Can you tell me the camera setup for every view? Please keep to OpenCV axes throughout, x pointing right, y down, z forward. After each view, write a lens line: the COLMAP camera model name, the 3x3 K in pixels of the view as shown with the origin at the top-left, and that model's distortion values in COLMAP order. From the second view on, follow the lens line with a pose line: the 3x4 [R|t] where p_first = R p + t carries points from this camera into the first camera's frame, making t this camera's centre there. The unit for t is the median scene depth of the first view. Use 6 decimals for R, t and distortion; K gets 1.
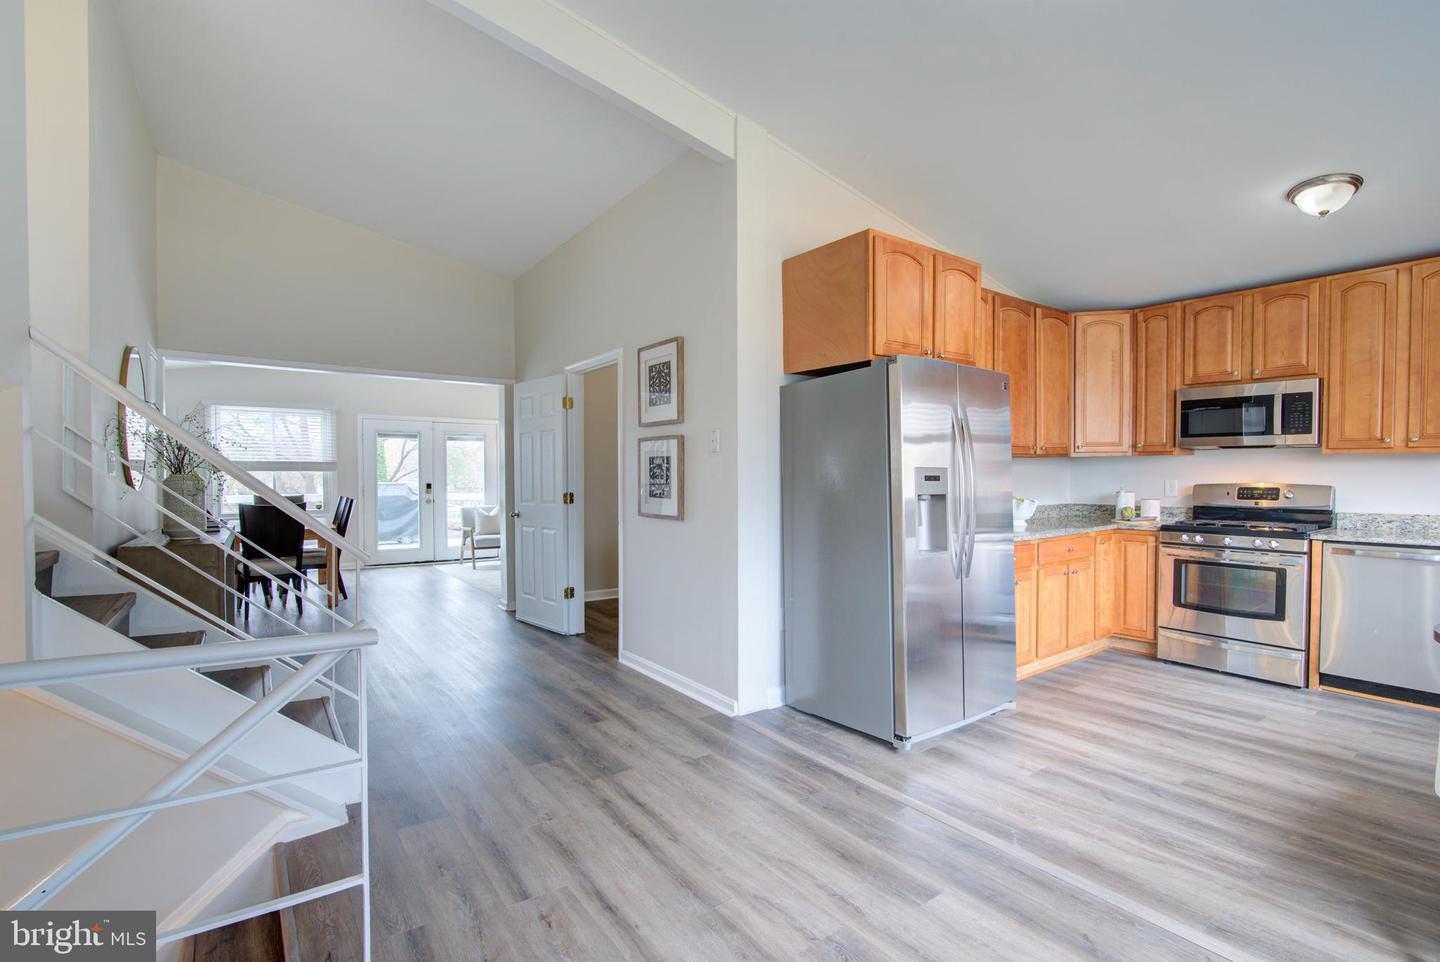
lens RADIAL K [[653.4, 0, 719.3], [0, 653.4, 490.1], [0, 0, 1]] dist [-0.020376, 0.001161]
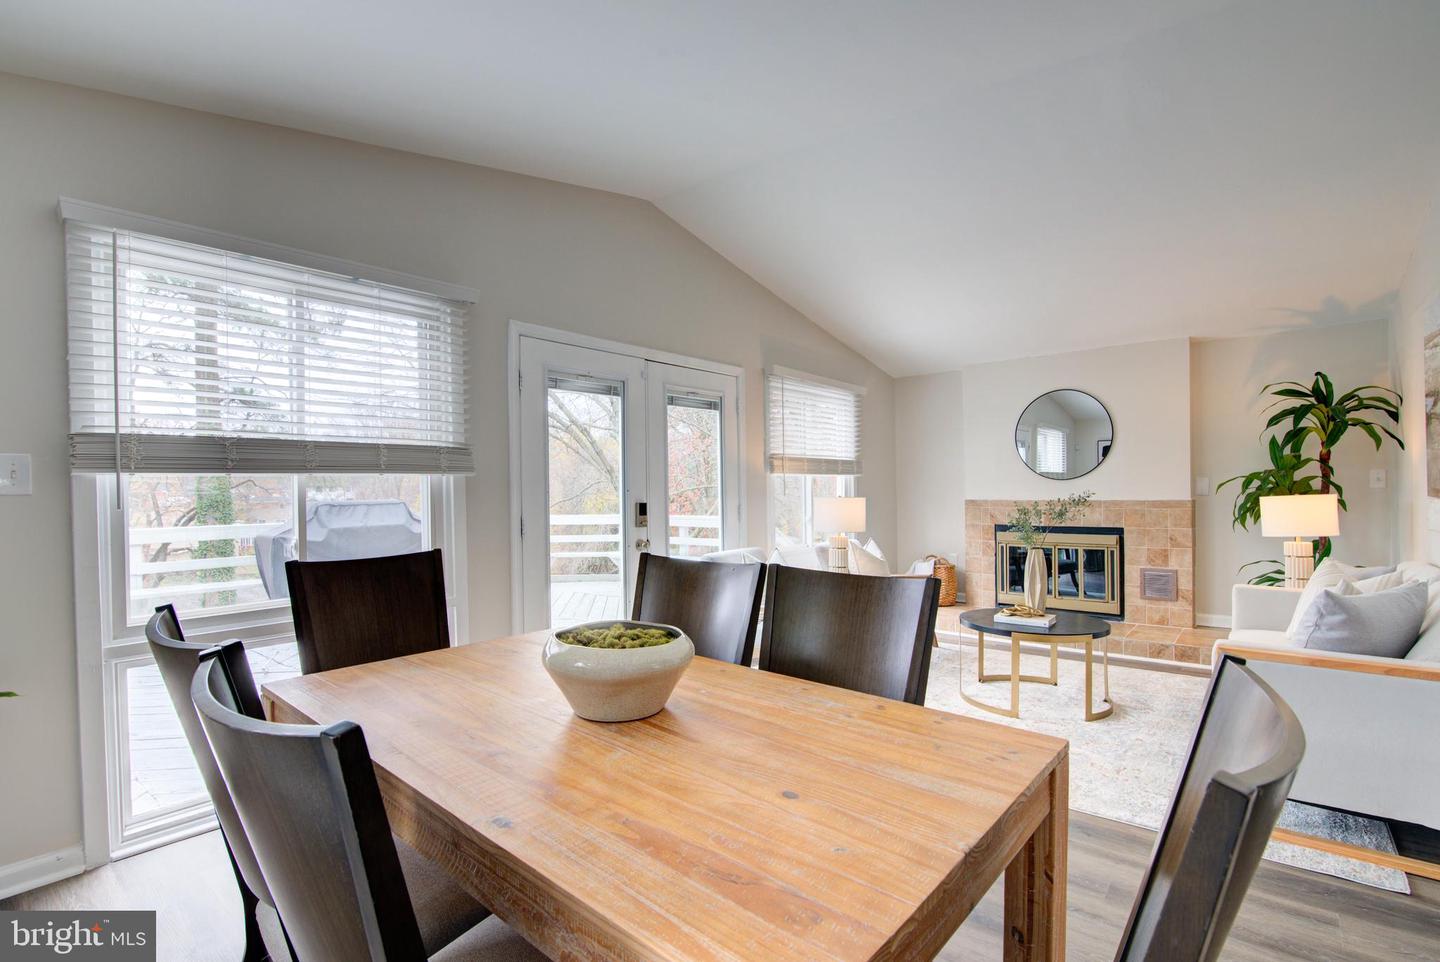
lens RADIAL K [[667.9, 0, 719.4], [0, 667.9, 489.3], [0, 0, 1]] dist [-0.018496, -0.000011]
pose [[0.968445, -0.011459, 0.248964, -1.162361], [0.015132, 0.999803, -0.012844, -0.029165], [-0.248768, 0.016206, 0.968428, 1.300505]]
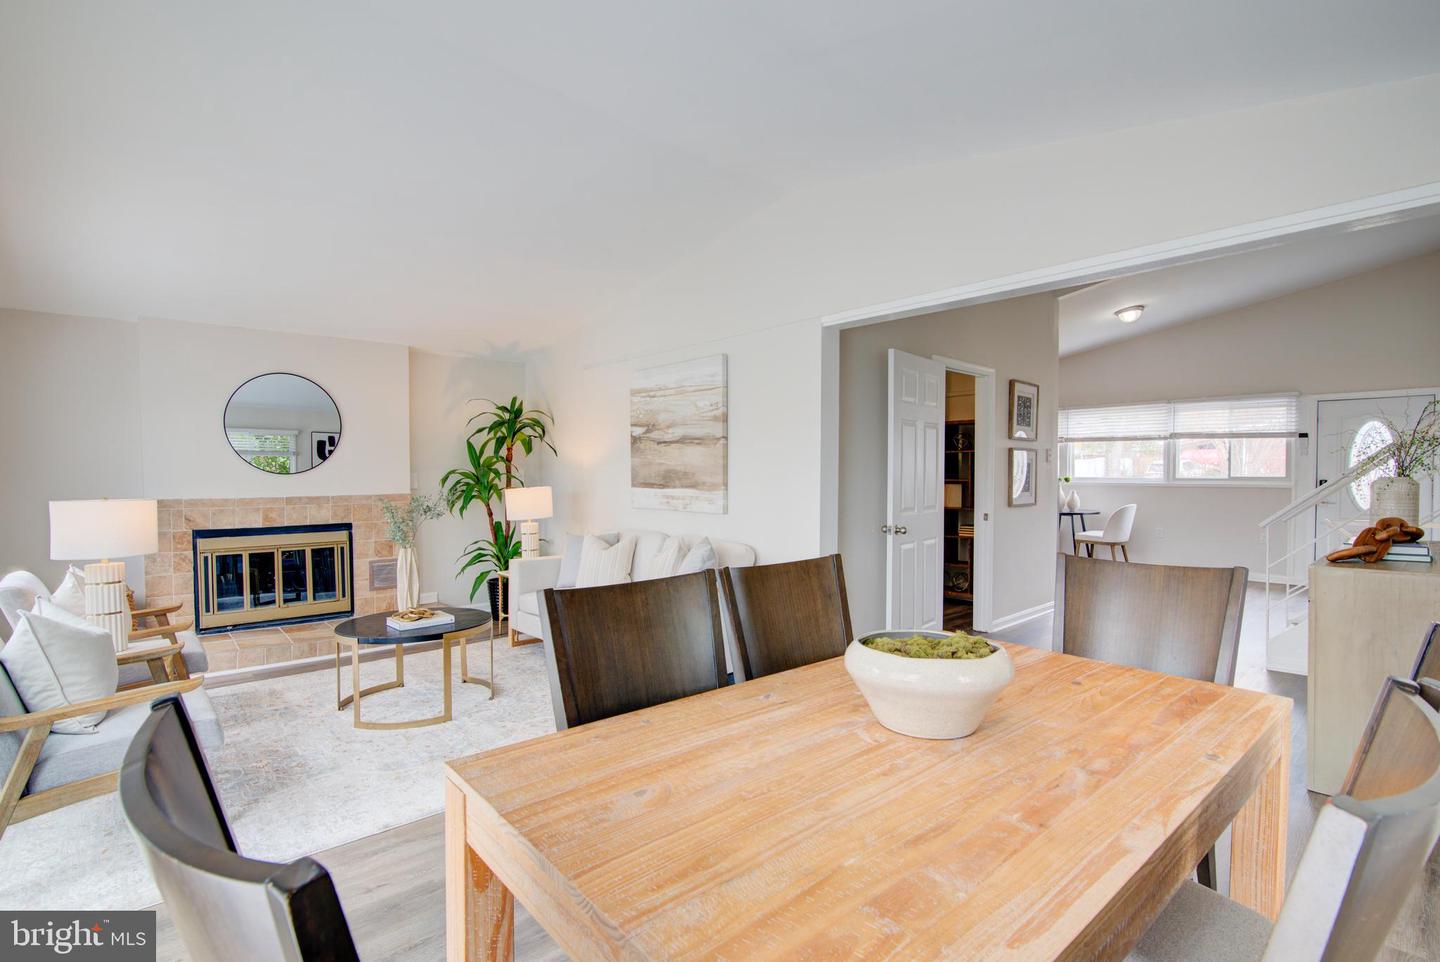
lens RADIAL K [[667.9, 0, 719.4], [0, 667.9, 489.3], [0, 0, 1]] dist [-0.018496, -0.000011]
pose [[-0.103797, -0.024299, 0.994302, -1.446313], [0.018871, 0.999473, 0.026396, -0.045369], [-0.994419, 0.021503, -0.103284, 1.797935]]
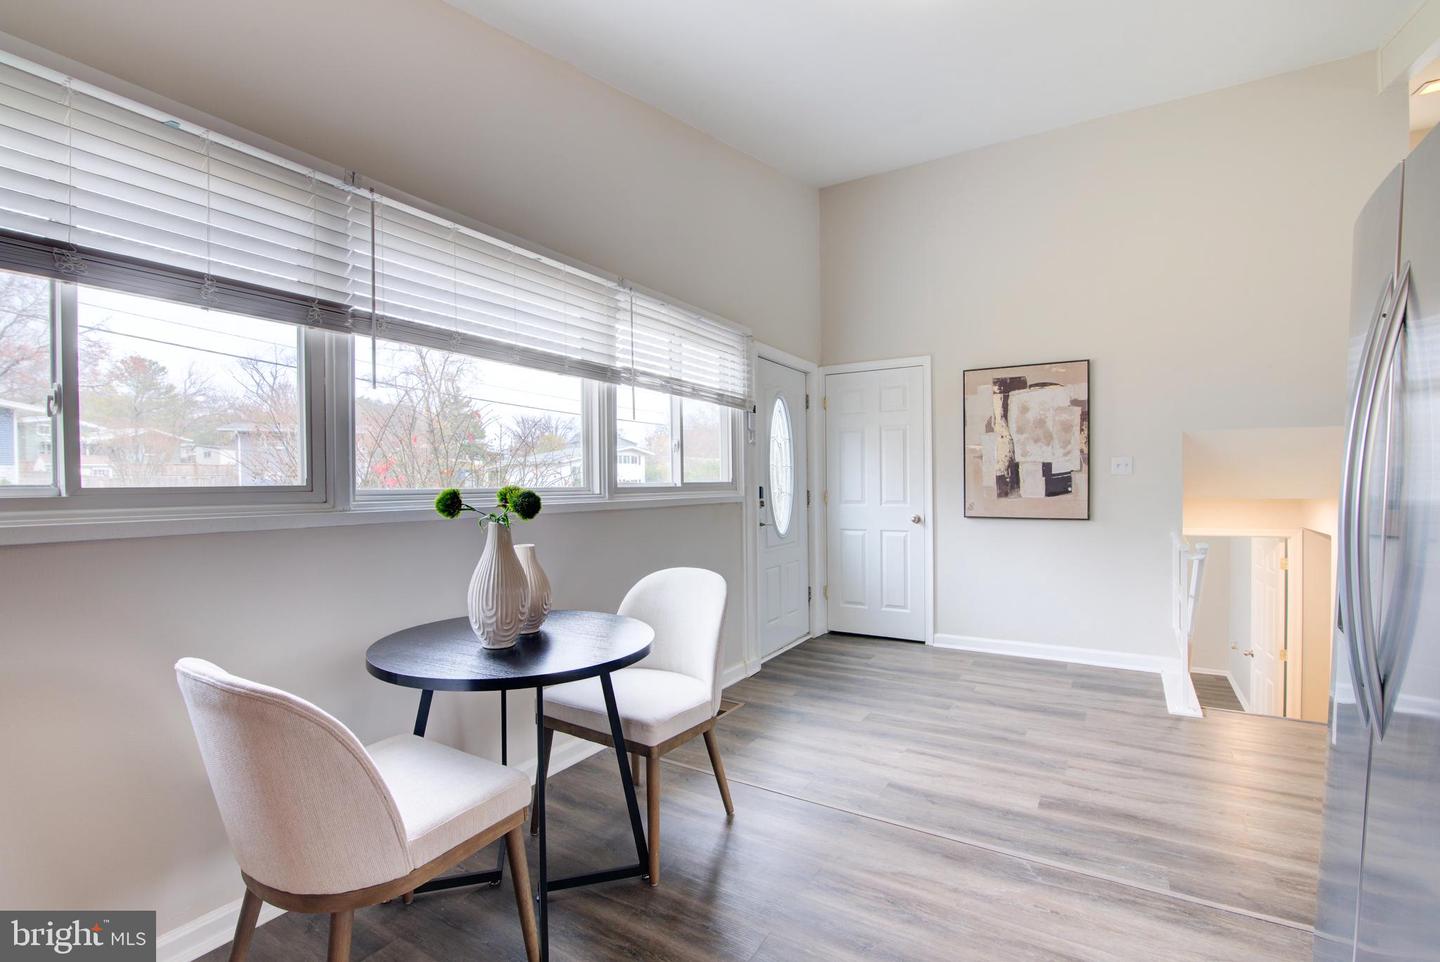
lens RADIAL K [[655.1, 0, 714.3], [0, 655.1, 488.5], [0, 0, 1]] dist [-0.021246, 0.000487]
pose [[-0.925594, 0.013614, -0.378272, 0.674830], [0.002263, 0.999534, 0.030437, -0.016113], [0.378510, 0.027316, -0.925194, 0.926474]]
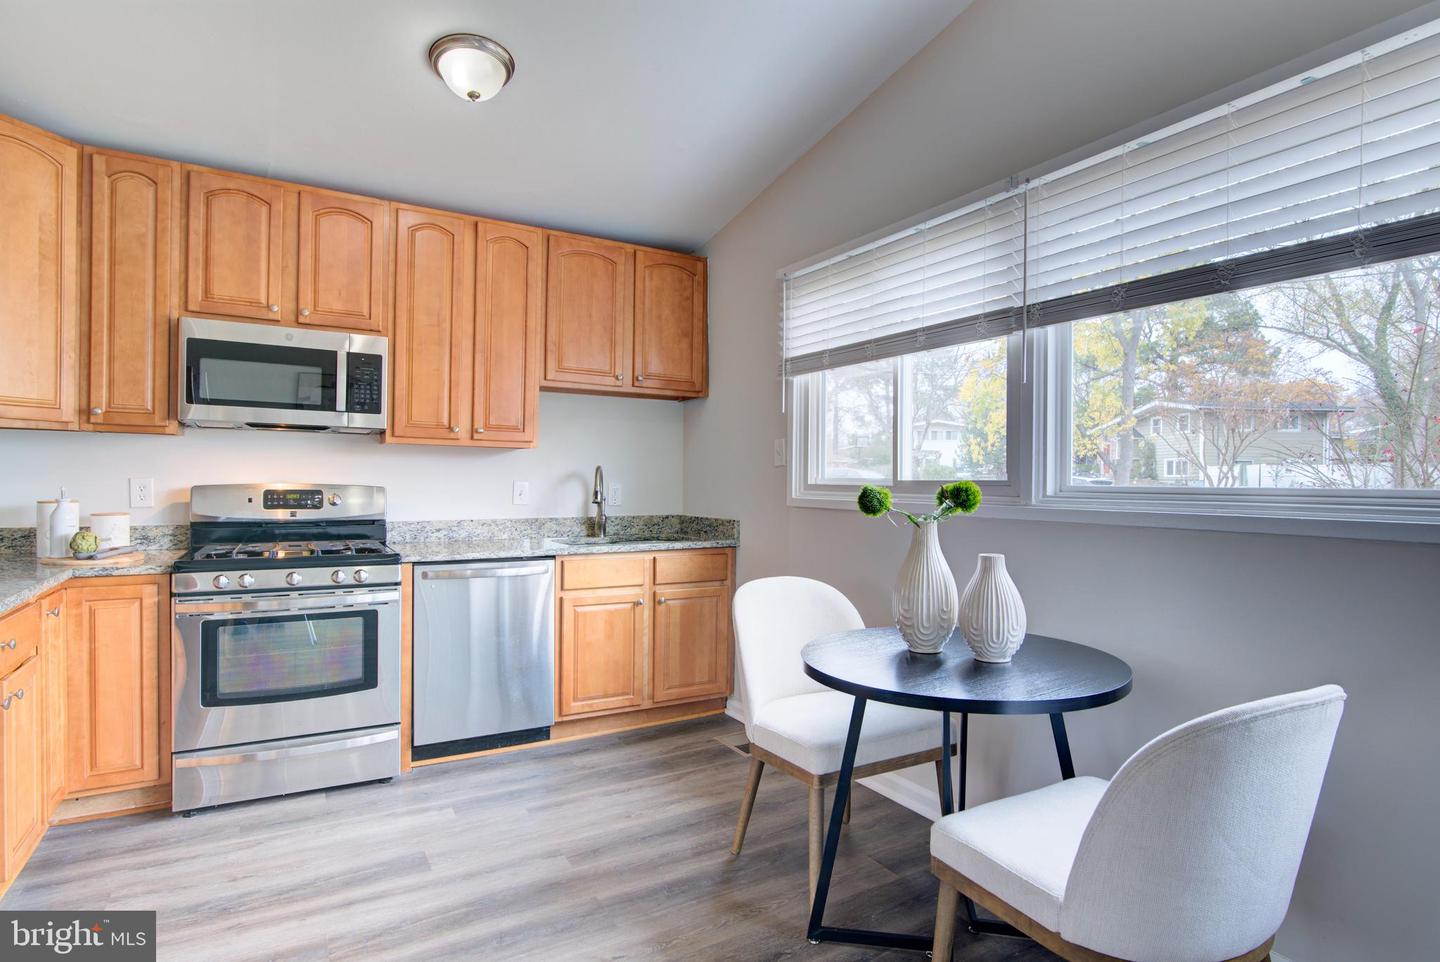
lens RADIAL K [[763.2, 0, 718.2], [0, 763.2, 486.4], [0, 0, 1]] dist [-0.007361, -0.001083]
pose [[0.110473, -0.005332, 0.993865, 0.117651], [0.013091, 0.999907, 0.003909, -0.005511], [-0.993793, 0.012579, 0.110532, 0.521091]]
